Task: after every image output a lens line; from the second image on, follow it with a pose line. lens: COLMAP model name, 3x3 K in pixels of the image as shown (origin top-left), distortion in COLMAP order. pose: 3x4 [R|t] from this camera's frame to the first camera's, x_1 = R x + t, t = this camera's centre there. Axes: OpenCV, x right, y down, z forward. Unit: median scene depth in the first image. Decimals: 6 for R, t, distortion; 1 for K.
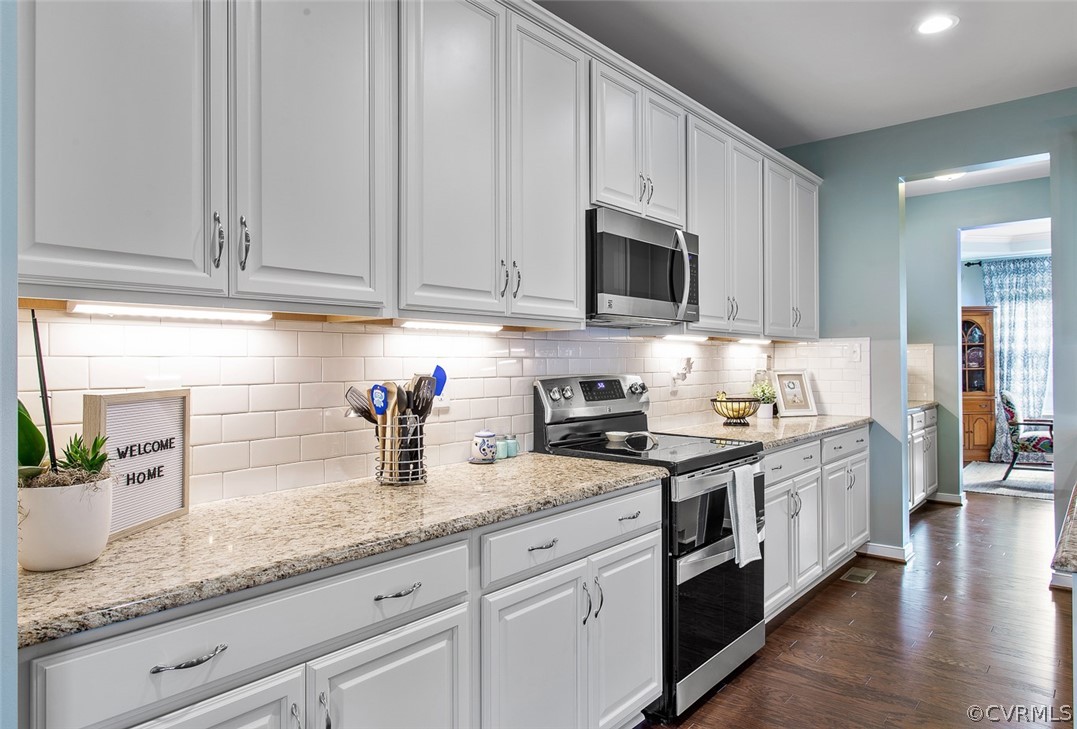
lens RADIAL K [[682.9, 0, 536.2], [0, 682.9, 359.0], [0, 0, 1]] dist [-0.019787, 0.000741]
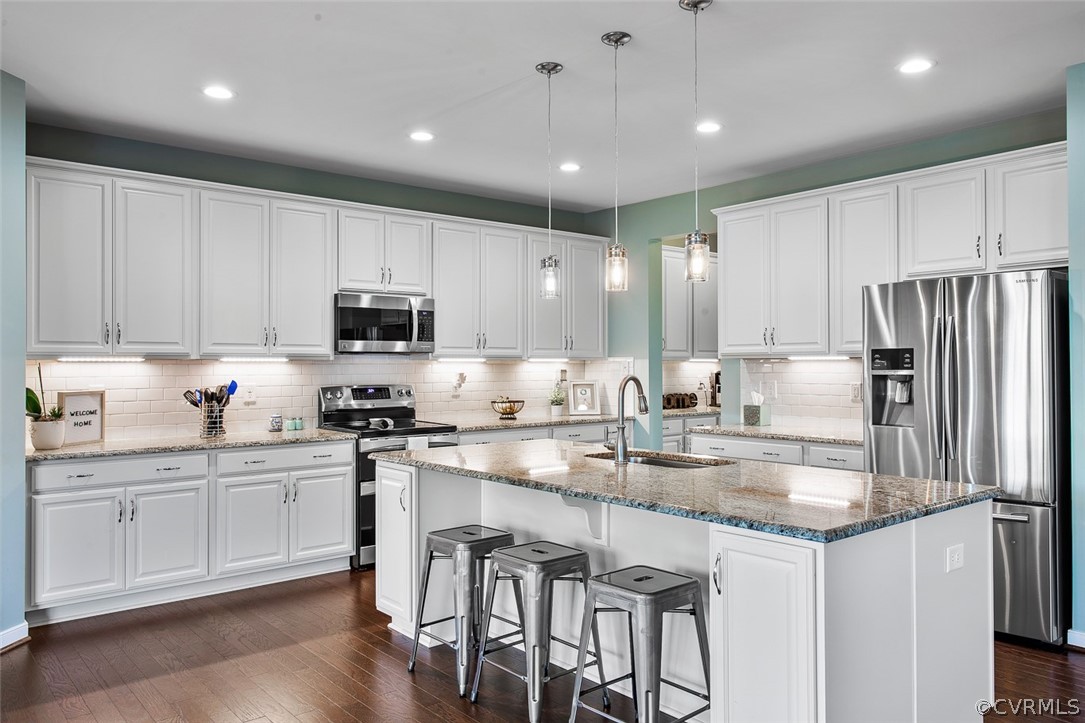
lens RADIAL K [[805.8, 0, 549.9], [0, 805.8, 363.0], [0, 0, 1]] dist [-0.008298, -0.010117]
pose [[0.987328, 0.000505, -0.158689, 0.421636], [-0.000212, 0.999998, 0.001863, -0.016608], [0.158690, -0.001806, 0.987327, -0.440159]]
